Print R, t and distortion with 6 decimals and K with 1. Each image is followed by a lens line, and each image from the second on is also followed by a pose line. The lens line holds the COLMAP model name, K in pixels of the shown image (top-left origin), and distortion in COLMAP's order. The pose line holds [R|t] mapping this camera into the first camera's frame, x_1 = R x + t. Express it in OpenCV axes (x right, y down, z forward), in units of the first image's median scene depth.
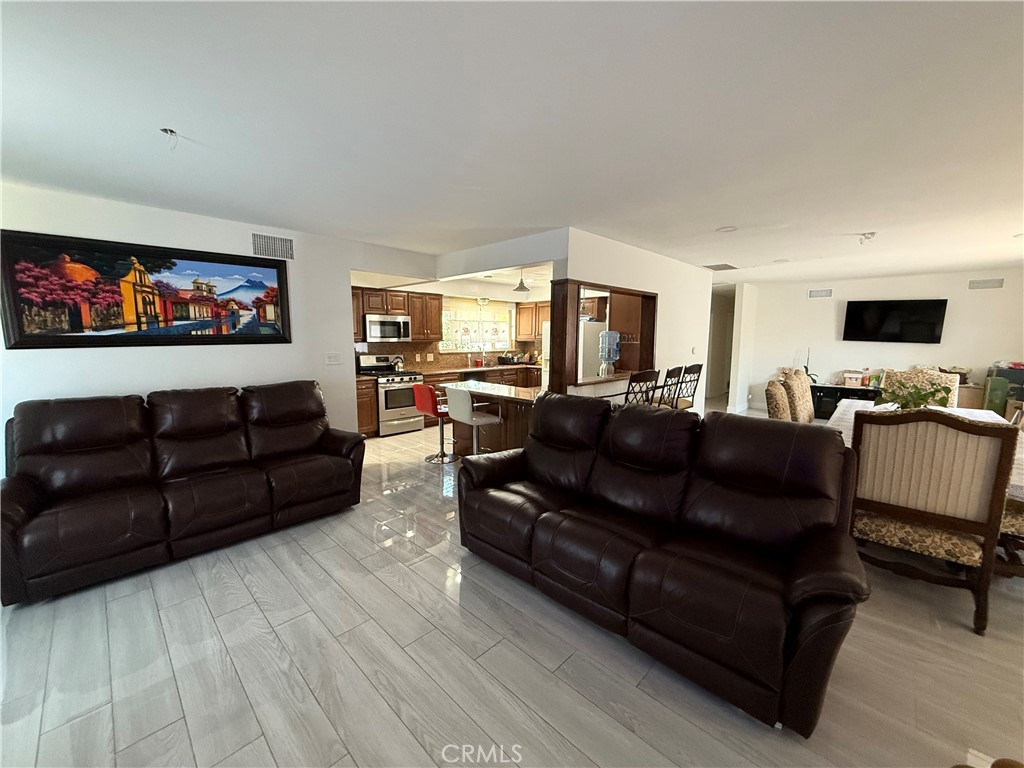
lens RADIAL K [[412.0, 0, 512.0], [0, 412.0, 384.0], [0, 0, 1]] dist [-0.007362, -0.000133]
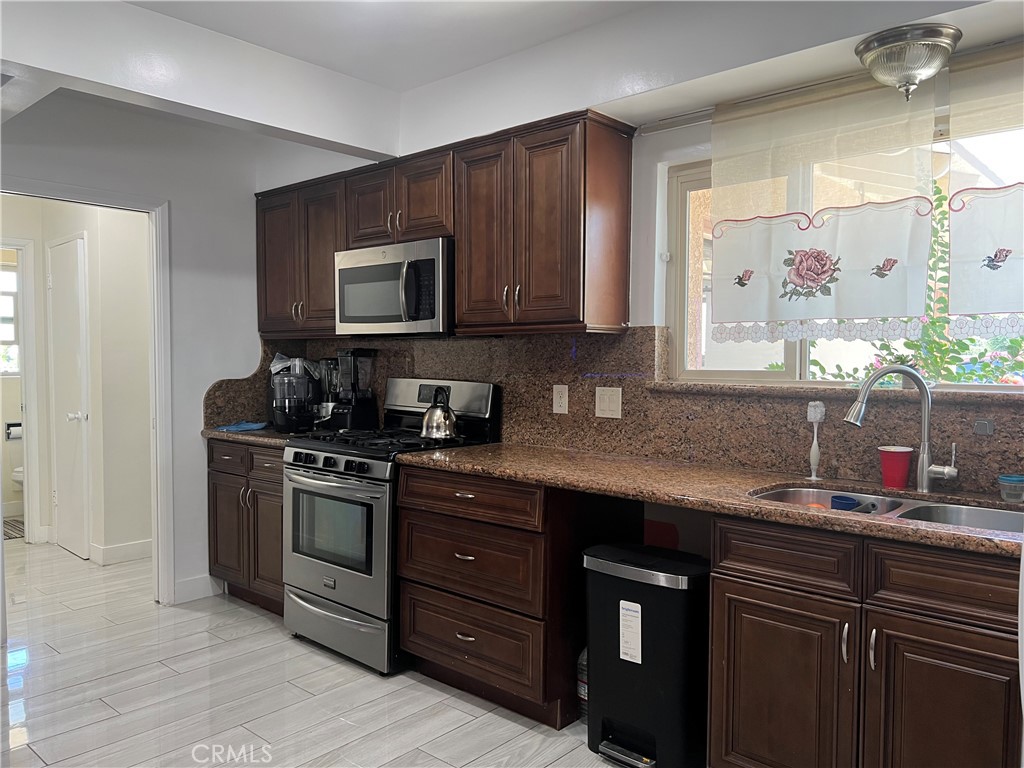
lens RADIAL K [[761.9, 0, 533.1], [0, 761.9, 390.6], [0, 0, 1]] dist [0.082434, -0.138460]
pose [[0.055096, 0.043417, -0.997537, 0.233160], [-0.118835, 0.992238, 0.036623, -0.083871], [0.991384, 0.116525, 0.059828, 0.953945]]
